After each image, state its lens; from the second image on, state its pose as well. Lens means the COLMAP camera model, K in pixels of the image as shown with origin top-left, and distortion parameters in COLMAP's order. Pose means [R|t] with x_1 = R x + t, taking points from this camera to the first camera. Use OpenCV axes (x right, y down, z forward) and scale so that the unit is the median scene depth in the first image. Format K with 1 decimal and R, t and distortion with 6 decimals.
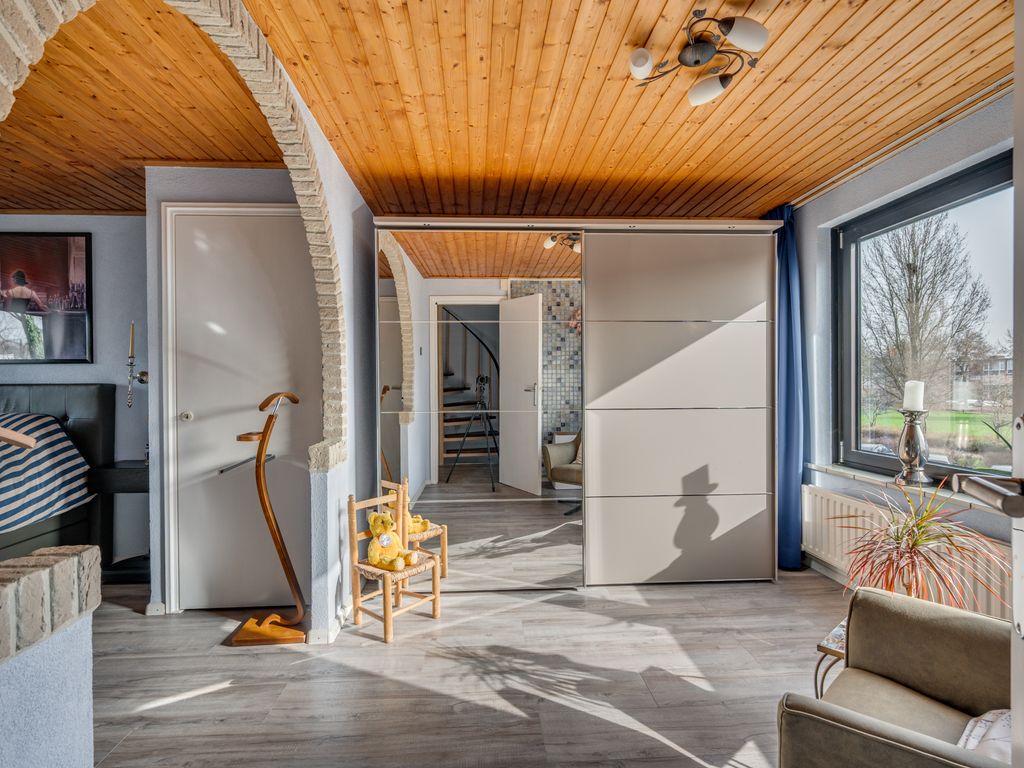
lens RADIAL K [[502.6, 0, 512.8], [0, 502.6, 387.4], [0, 0, 1]] dist [-0.000705, -0.000298]
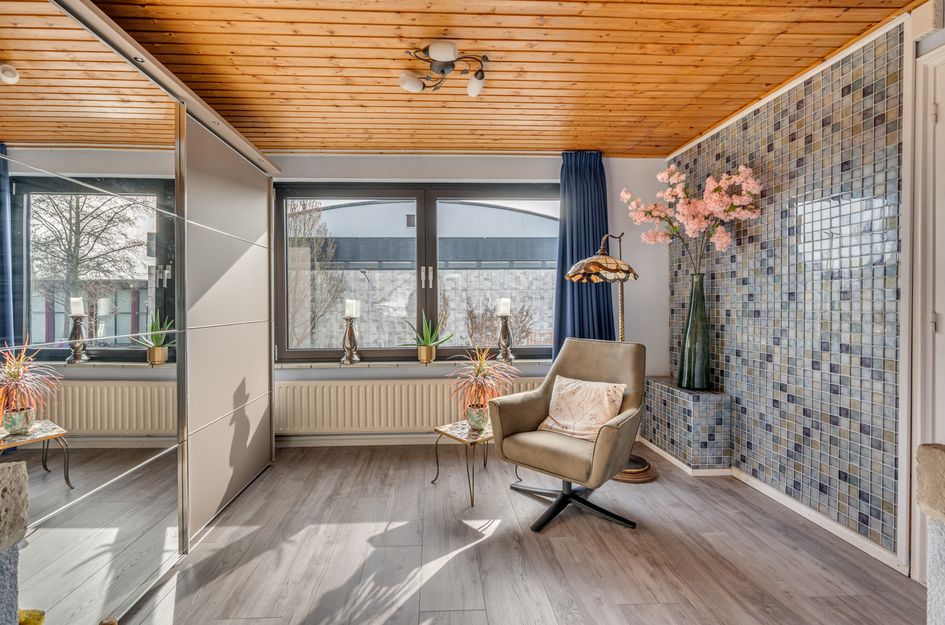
lens RADIAL K [[401.7, 0, 472.4], [0, 401.7, 308.6], [0, 0, 1]] dist [0.001146, 0.000173]
pose [[0.027524, -0.001789, 0.999620, -0.588683], [0.011257, 0.999936, 0.001480, 0.023257], [-0.999558, 0.011212, 0.027543, 0.674364]]
